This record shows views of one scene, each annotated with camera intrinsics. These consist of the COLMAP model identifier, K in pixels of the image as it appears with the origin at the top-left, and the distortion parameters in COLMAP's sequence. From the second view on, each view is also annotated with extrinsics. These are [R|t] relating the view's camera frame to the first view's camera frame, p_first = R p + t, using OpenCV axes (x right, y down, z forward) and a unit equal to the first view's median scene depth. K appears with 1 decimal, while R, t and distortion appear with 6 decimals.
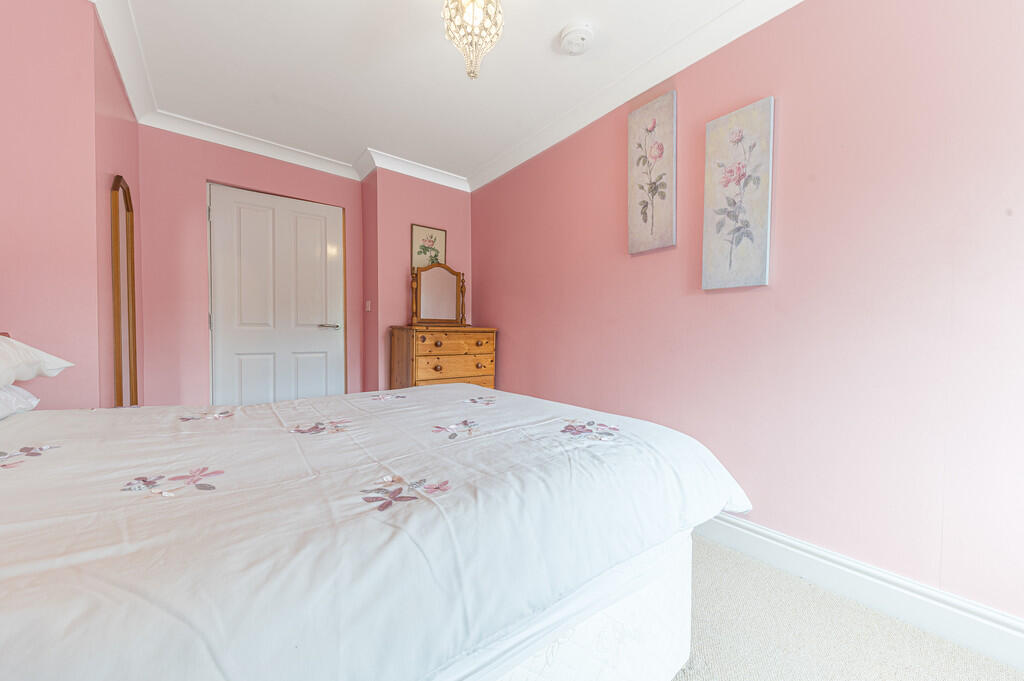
lens RADIAL K [[353.0, 0, 512.0], [0, 353.0, 340.5], [0, 0, 1]] dist [-0.000261, 0.000016]
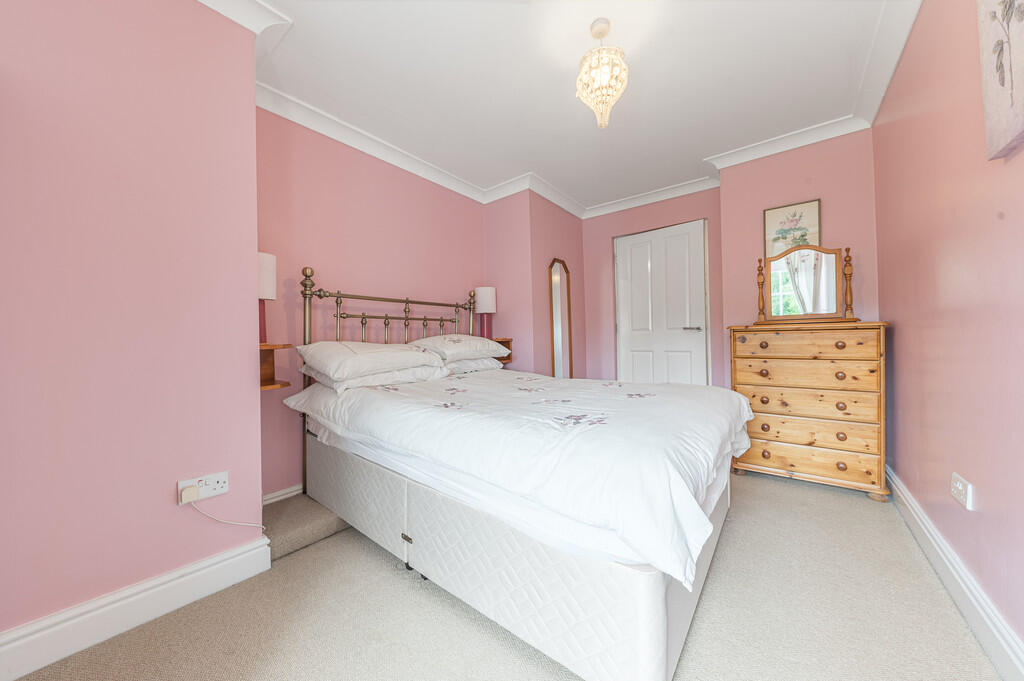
lens RADIAL K [[353.0, 0, 512.0], [0, 353.0, 340.5], [0, 0, 1]] dist [-0.000261, 0.000016]
pose [[0.236714, -0.003197, -0.971574, 0.451151], [0.004613, 0.999987, -0.002167, -0.002053], [0.971568, -0.003969, 0.236726, 0.178170]]
